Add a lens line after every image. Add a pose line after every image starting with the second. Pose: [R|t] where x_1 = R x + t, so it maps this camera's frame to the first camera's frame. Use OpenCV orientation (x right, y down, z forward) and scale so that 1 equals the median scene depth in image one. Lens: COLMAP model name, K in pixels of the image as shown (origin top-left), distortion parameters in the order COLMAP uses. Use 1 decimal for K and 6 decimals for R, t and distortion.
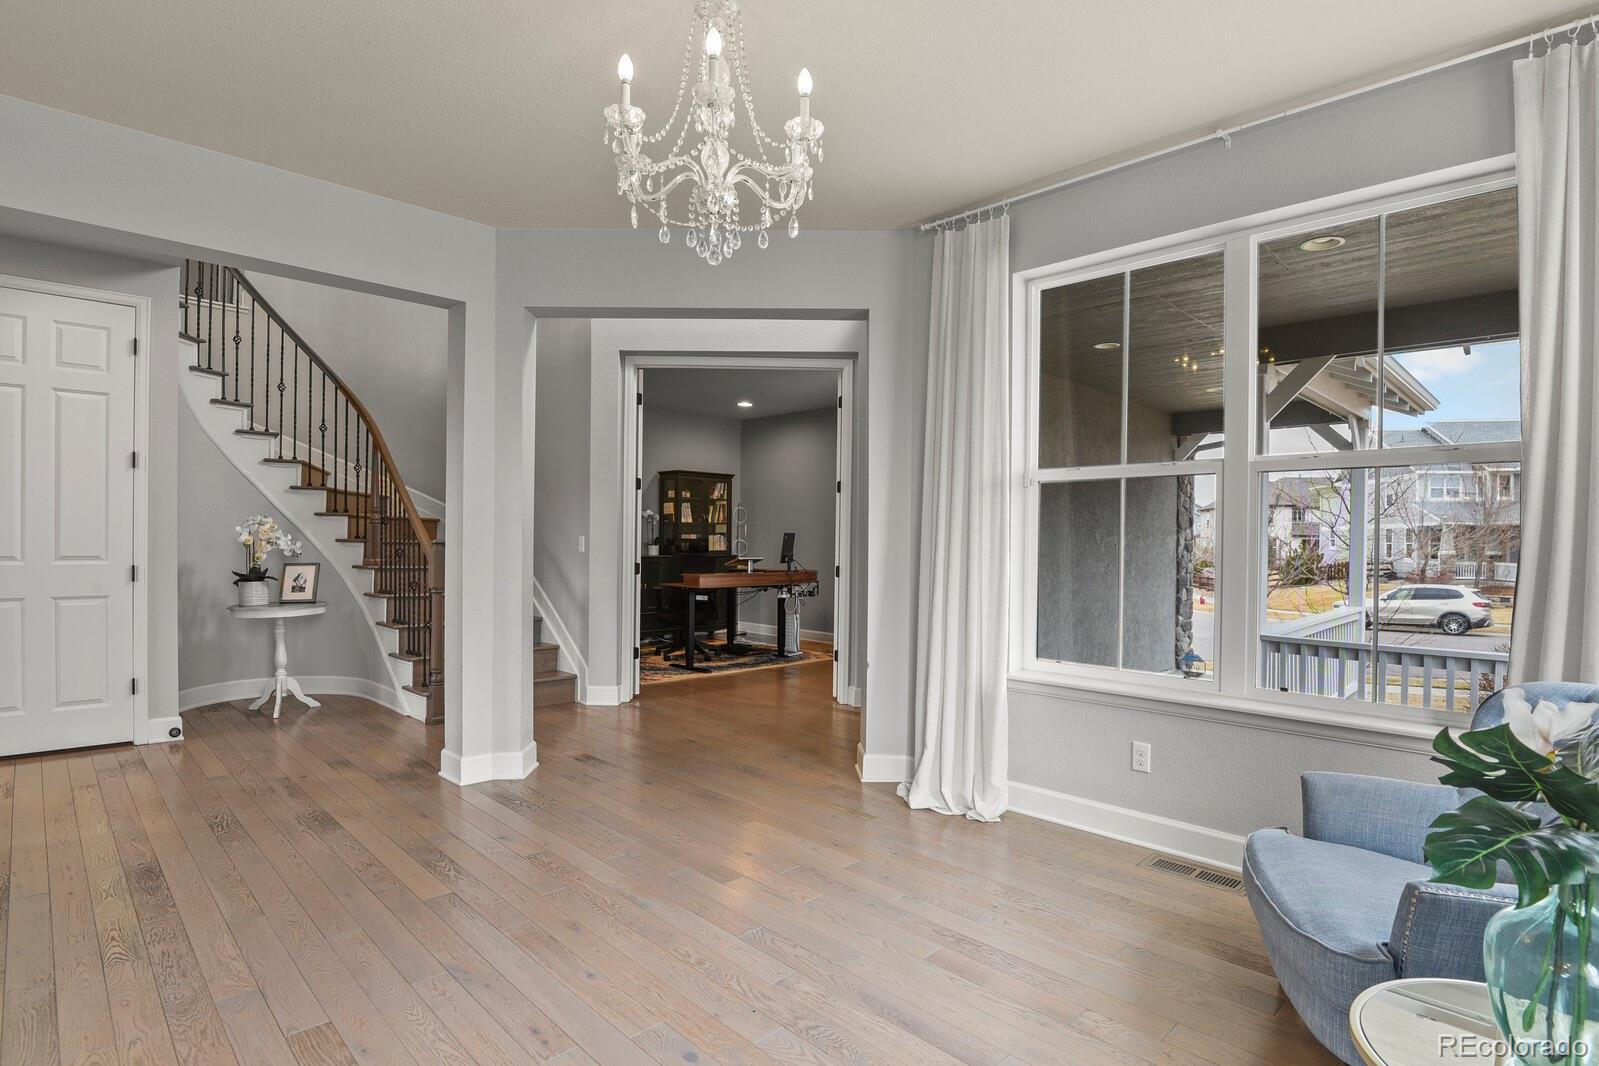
lens RADIAL K [[793.6, 0, 803.3], [0, 793.6, 538.4], [0, 0, 1]] dist [-0.025960, -0.001738]
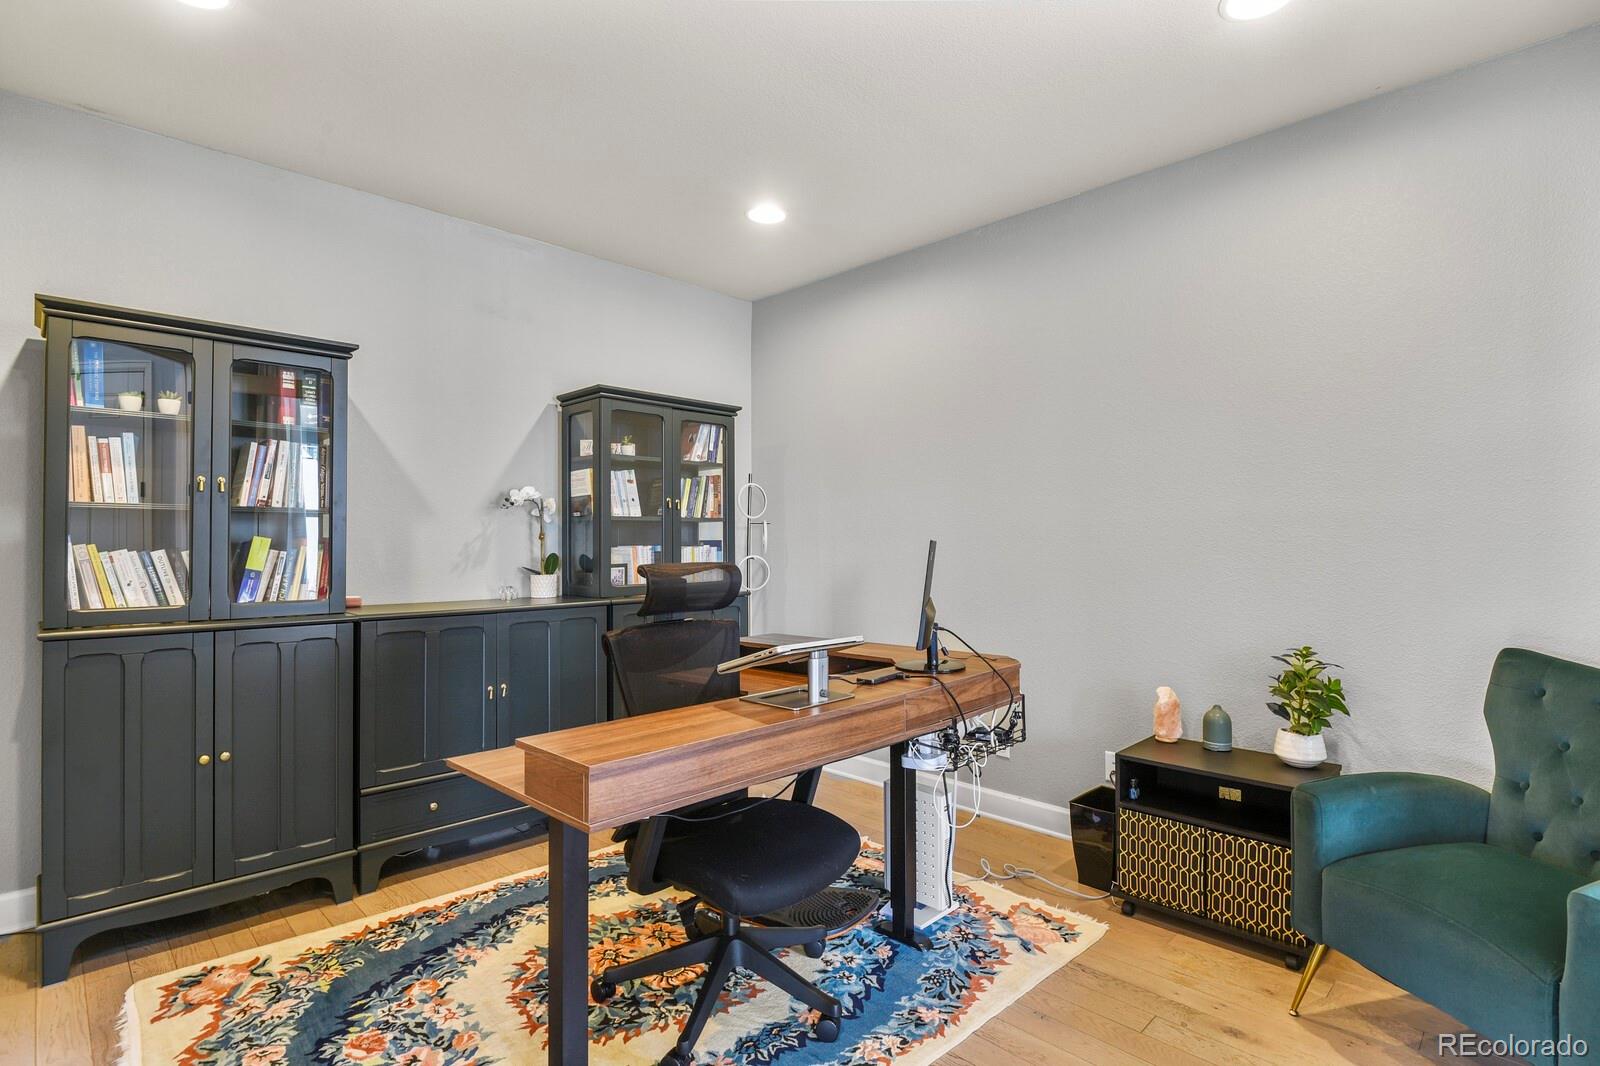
lens RADIAL K [[794.1, 0, 803.8], [0, 794.1, 538.4], [0, 0, 1]] dist [-0.025960, -0.001738]
pose [[0.999847, -0.016987, -0.004210, -0.052853], [0.016933, 0.999776, -0.012689, -0.002000], [0.004424, 0.012615, 0.999911, 0.585983]]
